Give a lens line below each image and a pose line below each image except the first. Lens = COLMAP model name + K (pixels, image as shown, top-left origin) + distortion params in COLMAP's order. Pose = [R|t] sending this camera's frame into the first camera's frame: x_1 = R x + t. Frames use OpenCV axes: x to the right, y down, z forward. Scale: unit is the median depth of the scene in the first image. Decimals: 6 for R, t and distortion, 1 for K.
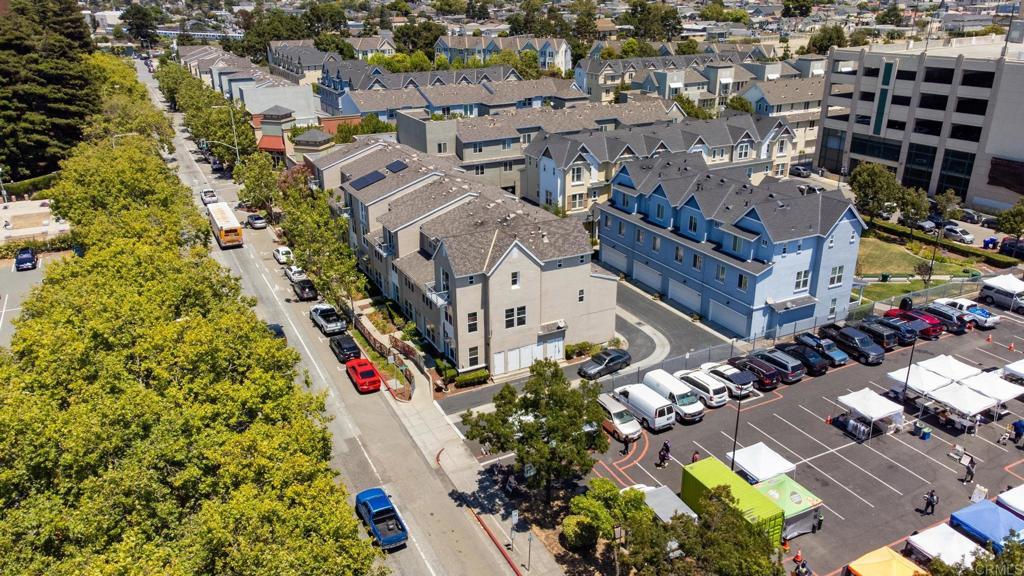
lens RADIAL K [[759.7, 0, 508.7], [0, 759.7, 280.2], [0, 0, 1]] dist [0.040154, 0.026259]
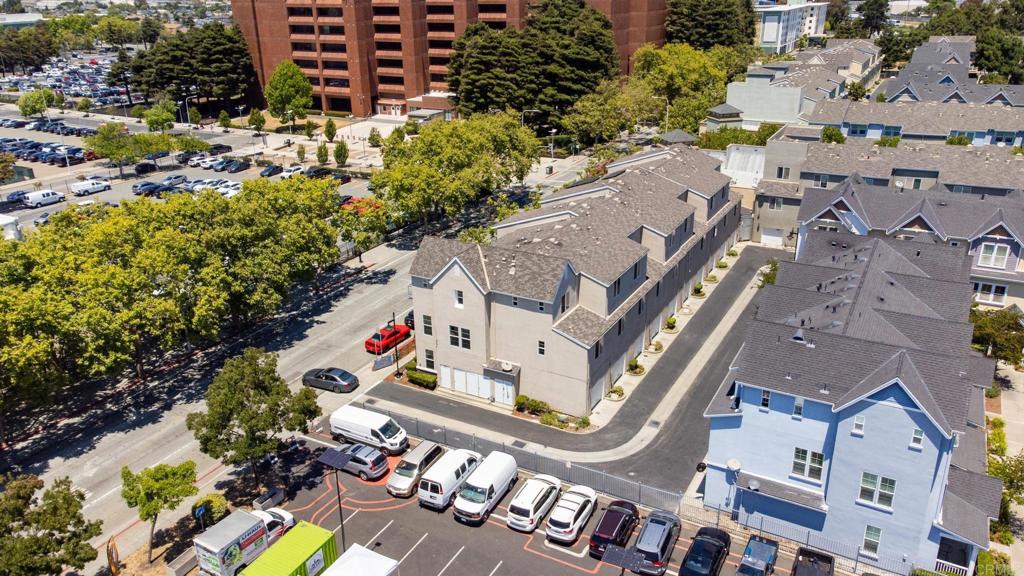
lens RADIAL K [[759.7, 0, 509.1], [0, 759.7, 284.8], [0, 0, 1]] dist [0.040154, 0.026259]
pose [[0.558817, 0.306072, -0.770742, 0.501804], [-0.292042, 0.942493, 0.162534, -0.123264], [0.776167, 0.134262, 0.616067, 0.300524]]
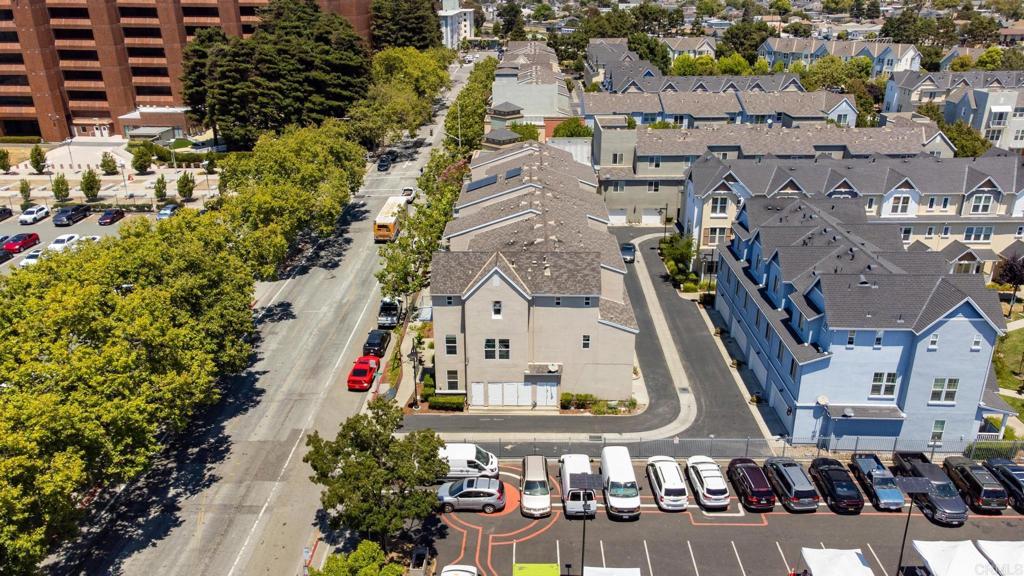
lens RADIAL K [[759.7, 0, 508.5], [0, 759.7, 283.1], [0, 0, 1]] dist [0.040154, 0.026259]
pose [[0.878778, 0.178095, -0.442755, 0.276199], [-0.174951, 0.983391, 0.048318, -0.051352], [0.444006, 0.034999, 0.895340, 0.116514]]
